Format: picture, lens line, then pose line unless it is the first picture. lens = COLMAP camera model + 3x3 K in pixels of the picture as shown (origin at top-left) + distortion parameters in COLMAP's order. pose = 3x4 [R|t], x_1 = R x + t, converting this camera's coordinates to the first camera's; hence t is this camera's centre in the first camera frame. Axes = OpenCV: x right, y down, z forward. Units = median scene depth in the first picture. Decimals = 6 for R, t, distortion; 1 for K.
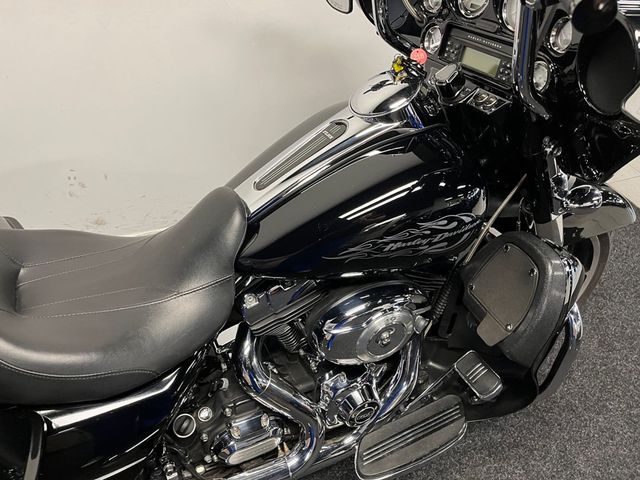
lens RADIAL K [[480.6, 0, 317.6], [0, 480.6, 245.2], [0, 0, 1]] dist [0.008883, 0.003317]
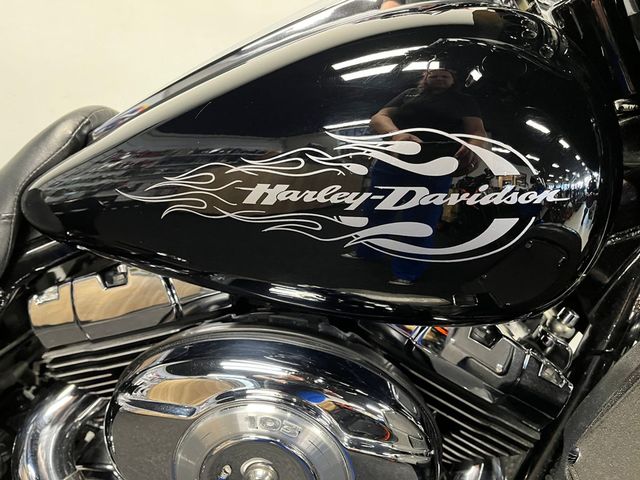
lens RADIAL K [[480.6, 0, 320.4], [0, 480.6, 239.7], [0, 0, 1]] dist [0.008883, 0.003317]
pose [[0.859522, 0.153671, -0.487451, 0.383608], [-0.322022, 0.903442, -0.283008, 0.129025], [0.396893, 0.400222, 0.826013, 0.713635]]
